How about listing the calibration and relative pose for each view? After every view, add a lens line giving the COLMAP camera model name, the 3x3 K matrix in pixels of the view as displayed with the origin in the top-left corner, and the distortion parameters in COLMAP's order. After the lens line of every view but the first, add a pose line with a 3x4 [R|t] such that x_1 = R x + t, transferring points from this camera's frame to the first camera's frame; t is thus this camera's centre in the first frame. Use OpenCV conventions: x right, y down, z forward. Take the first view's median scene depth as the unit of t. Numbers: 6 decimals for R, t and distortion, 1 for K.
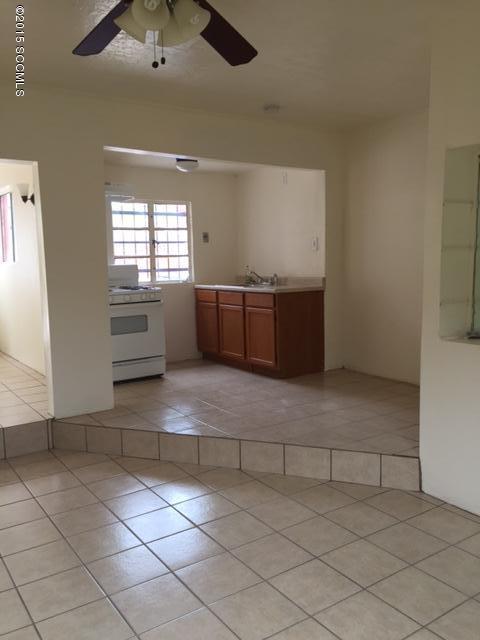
lens RADIAL K [[547.7, 0, 246.1], [0, 547.7, 320.9], [0, 0, 1]] dist [0.076649, -0.088405]
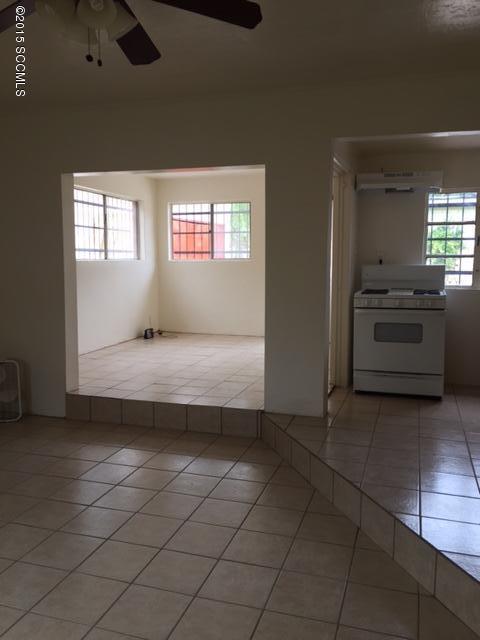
lens RADIAL K [[547.7, 0, 244.0], [0, 547.7, 318.7], [0, 0, 1]] dist [0.076649, -0.088405]
pose [[0.621166, 0.111546, -0.775700, 0.316886], [-0.106424, 0.992656, 0.057522, -0.039439], [0.776419, 0.046823, 0.628475, 0.238618]]
